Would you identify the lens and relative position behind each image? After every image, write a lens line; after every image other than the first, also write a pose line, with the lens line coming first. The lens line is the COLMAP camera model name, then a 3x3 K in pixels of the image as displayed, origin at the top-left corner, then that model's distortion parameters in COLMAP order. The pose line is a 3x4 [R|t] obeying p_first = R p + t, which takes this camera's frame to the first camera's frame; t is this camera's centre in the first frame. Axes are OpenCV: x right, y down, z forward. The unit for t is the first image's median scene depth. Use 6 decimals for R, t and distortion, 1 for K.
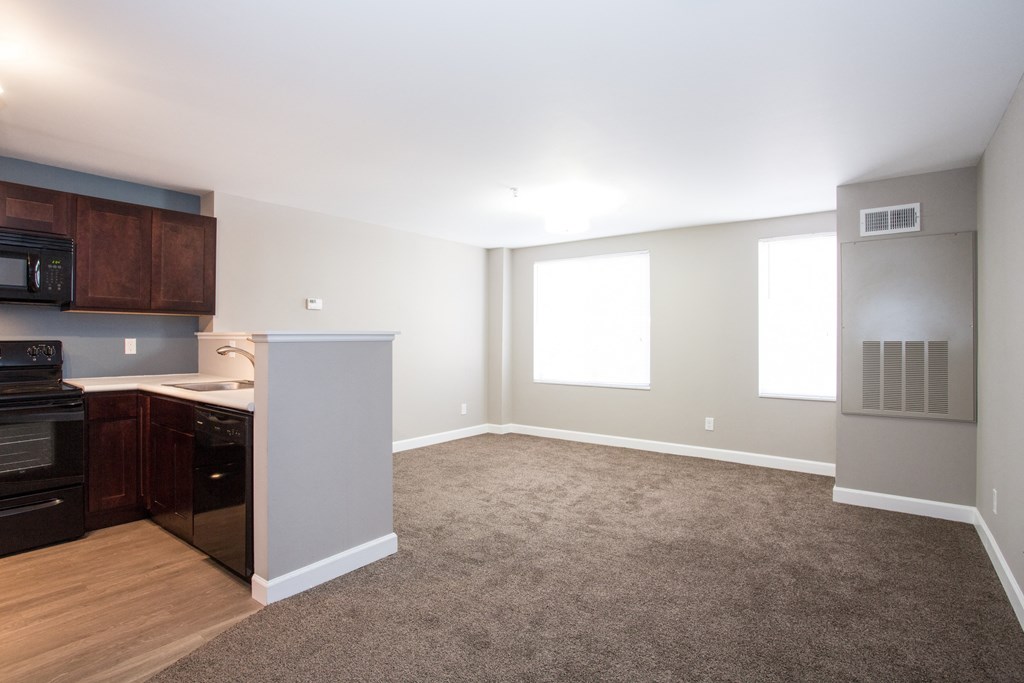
lens RADIAL K [[510.9, 0, 511.9], [0, 510.9, 338.2], [0, 0, 1]] dist [-0.031122, 0.001539]
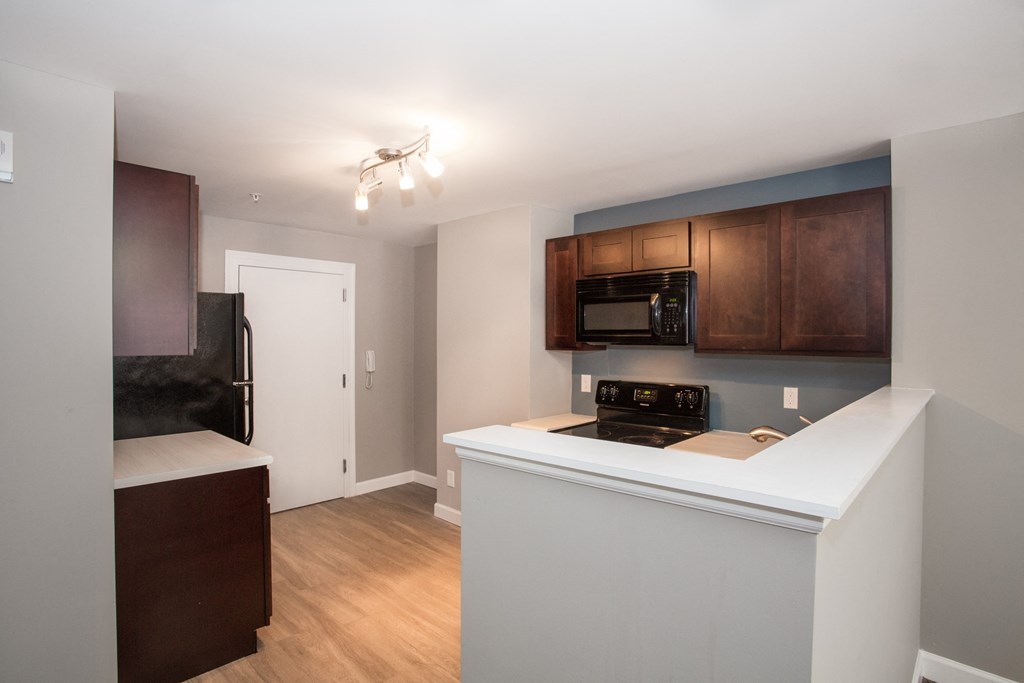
lens RADIAL K [[510.9, 0, 512.7], [0, 510.9, 340.2], [0, 0, 1]] dist [-0.031122, 0.001539]
pose [[-0.096680, 0.001902, -0.995314, 0.012066], [-0.002817, 0.999994, 0.002185, -0.071060], [0.995312, 0.003015, -0.096674, 0.692976]]
